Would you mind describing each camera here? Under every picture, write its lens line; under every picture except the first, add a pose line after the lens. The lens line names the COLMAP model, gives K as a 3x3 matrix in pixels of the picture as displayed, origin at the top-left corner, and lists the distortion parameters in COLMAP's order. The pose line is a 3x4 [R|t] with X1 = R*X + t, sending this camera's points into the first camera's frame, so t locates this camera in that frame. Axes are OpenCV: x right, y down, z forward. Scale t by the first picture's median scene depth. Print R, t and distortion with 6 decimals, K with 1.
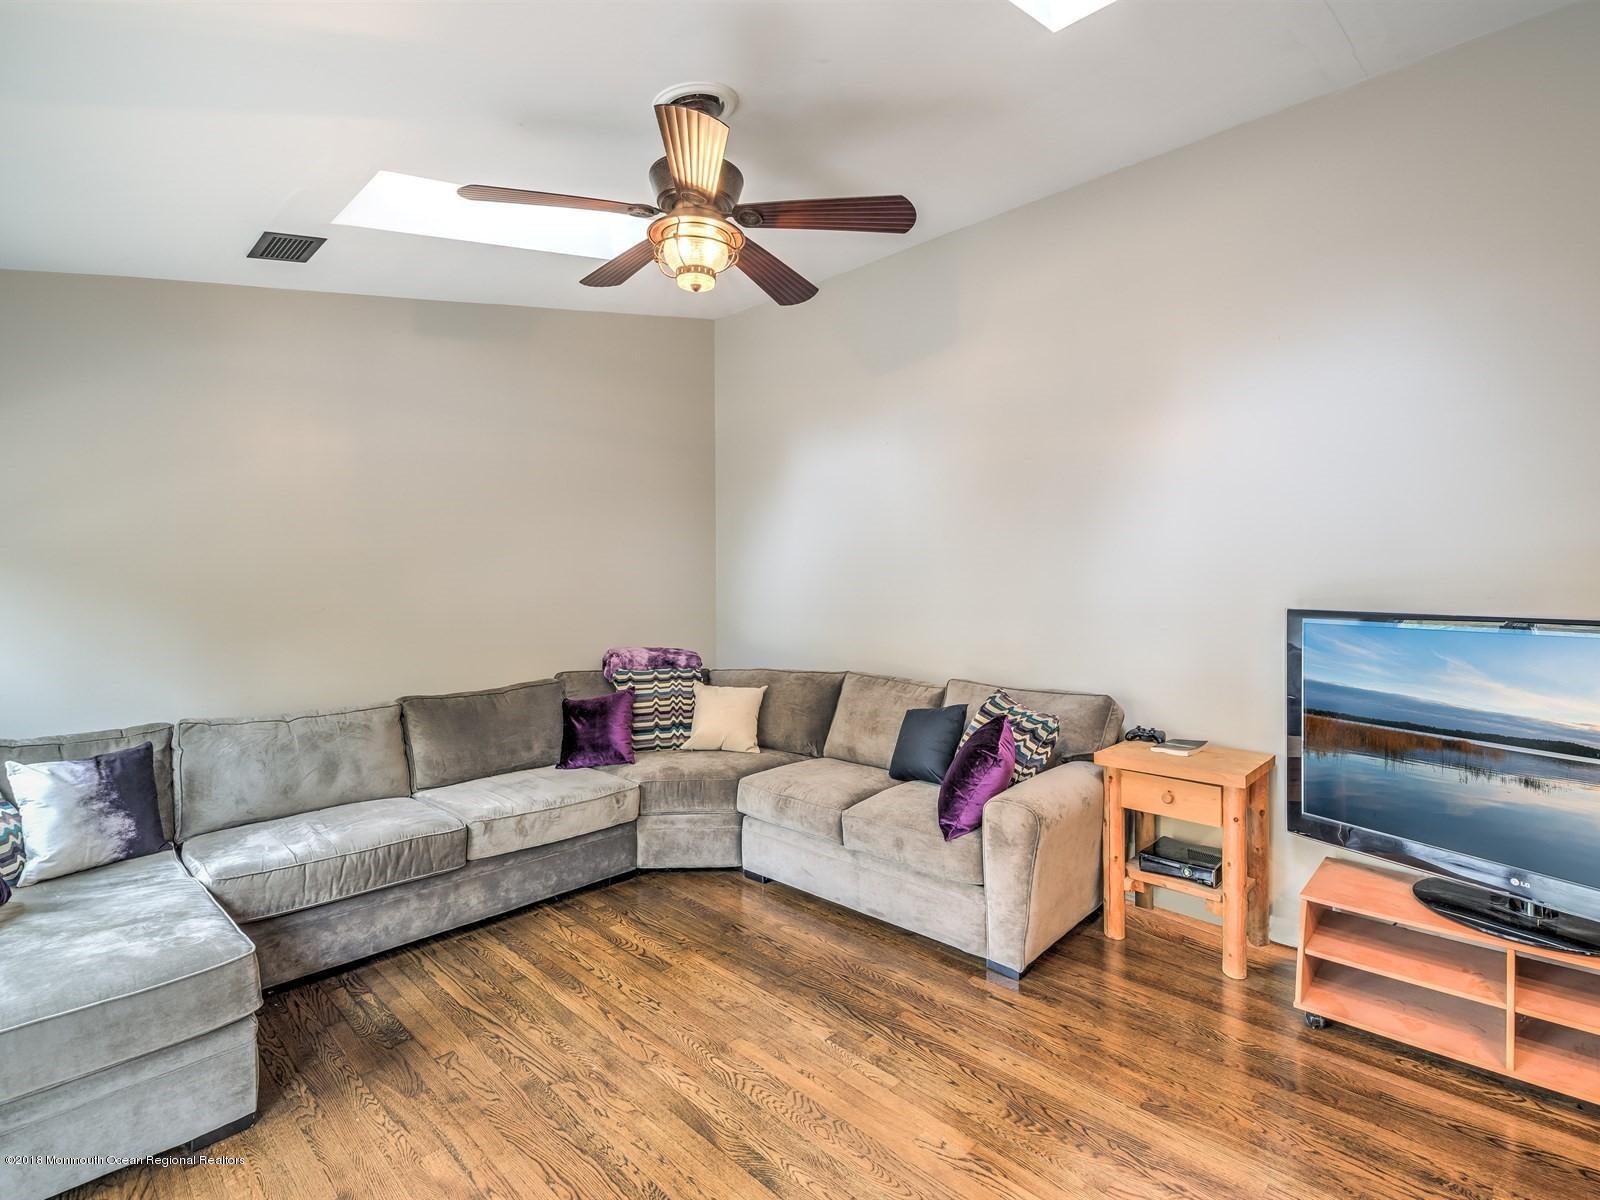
lens RADIAL K [[774.2, 0, 792.9], [0, 774.2, 585.7], [0, 0, 1]] dist [-0.001258, -0.005697]
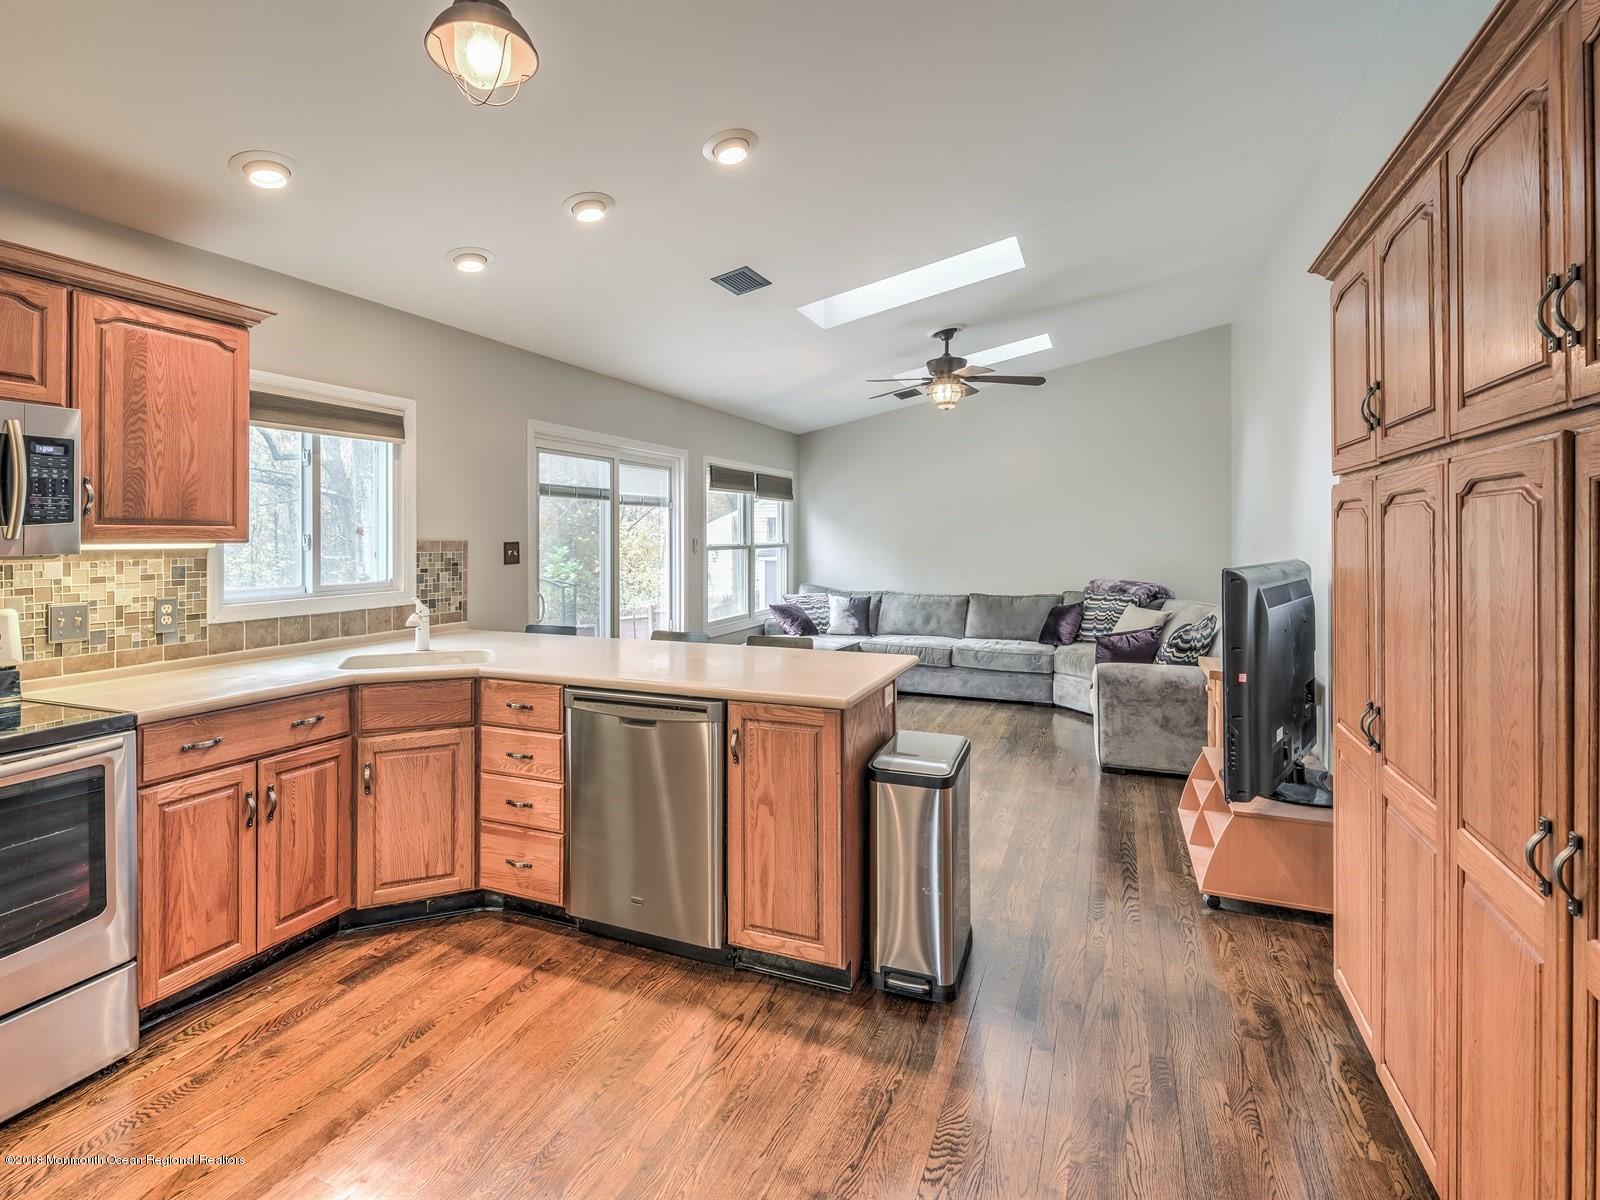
lens RADIAL K [[774.2, 0, 721.4], [0, 774.2, 537.3], [0, 0, 1]] dist [-0.001258, -0.005697]
pose [[0.315977, 0.006677, -0.948743, 1.401732], [-0.008513, 0.999955, 0.004202, -0.002538], [0.948729, 0.006749, 0.316020, -0.285155]]
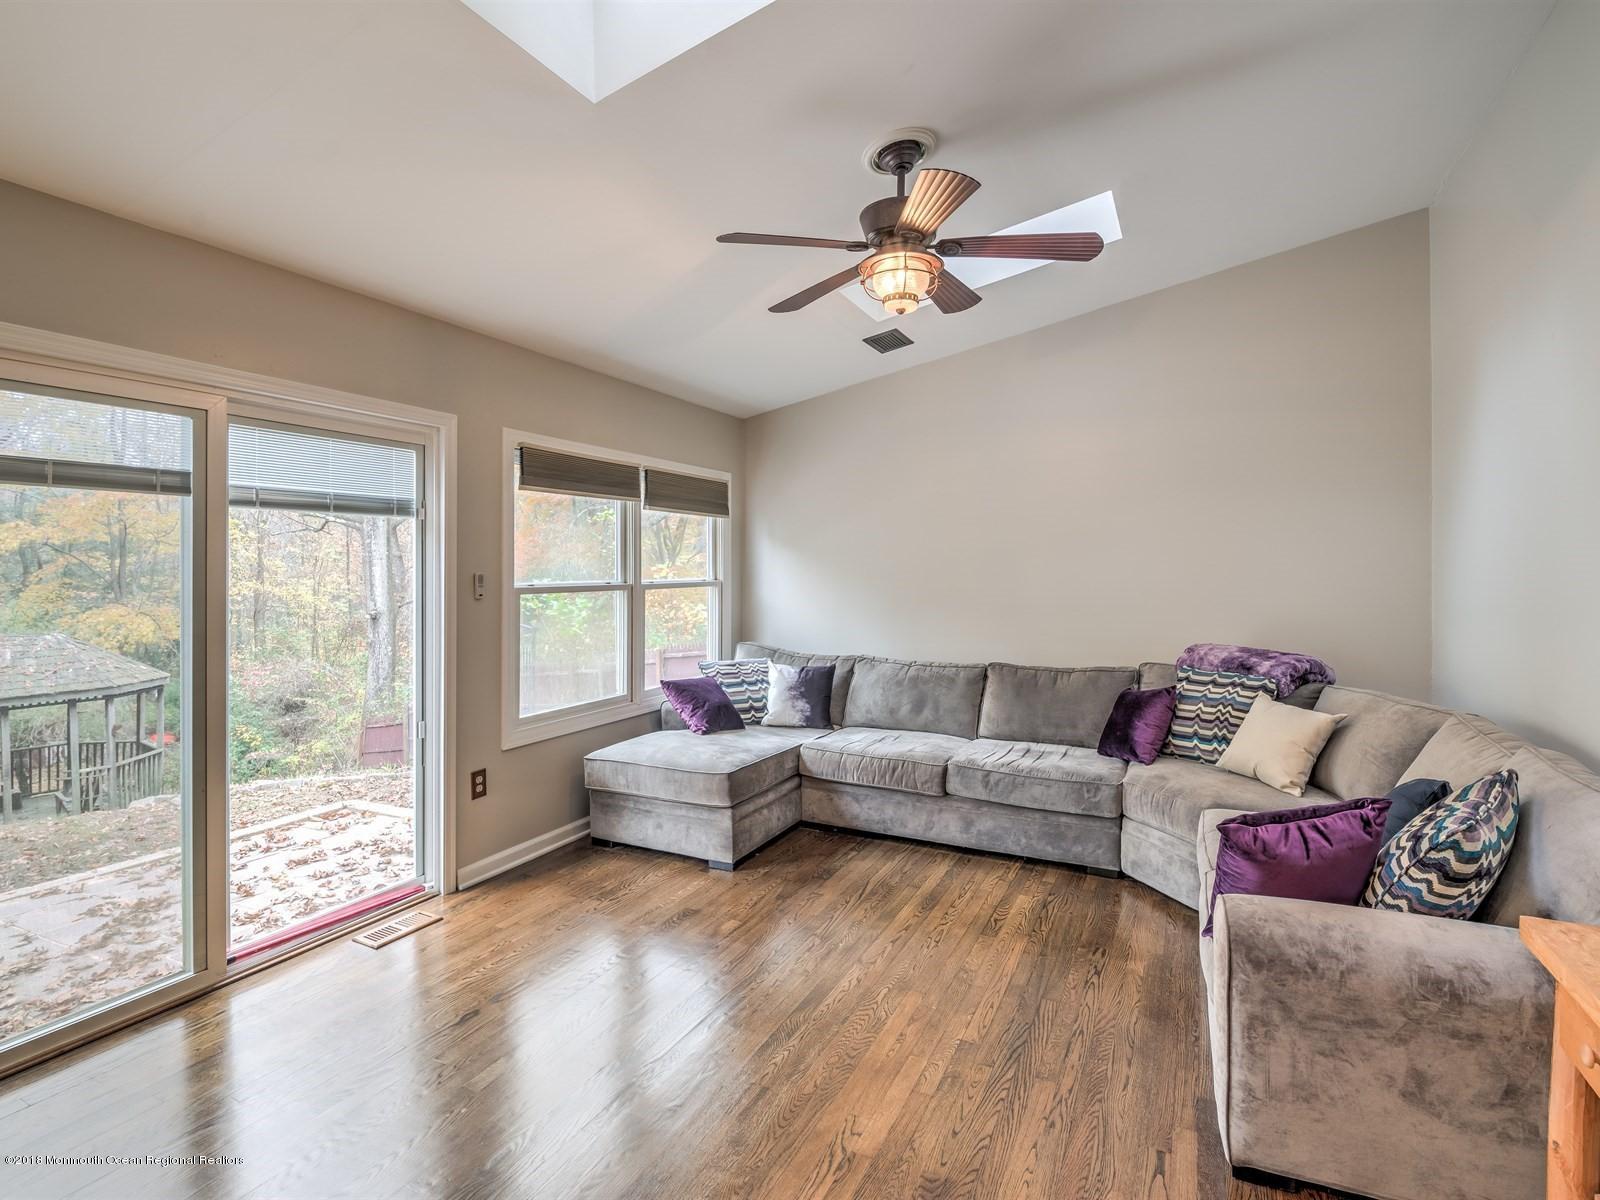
lens RADIAL K [[774.2, 0, 782.3], [0, 774.2, 572.5], [0, 0, 1]] dist [-0.001258, -0.005697]
pose [[0.297061, 0.009883, -0.954807, 0.683501], [-0.010790, 0.999917, 0.006993, -0.005438], [0.954798, 0.008225, 0.297143, 0.371532]]
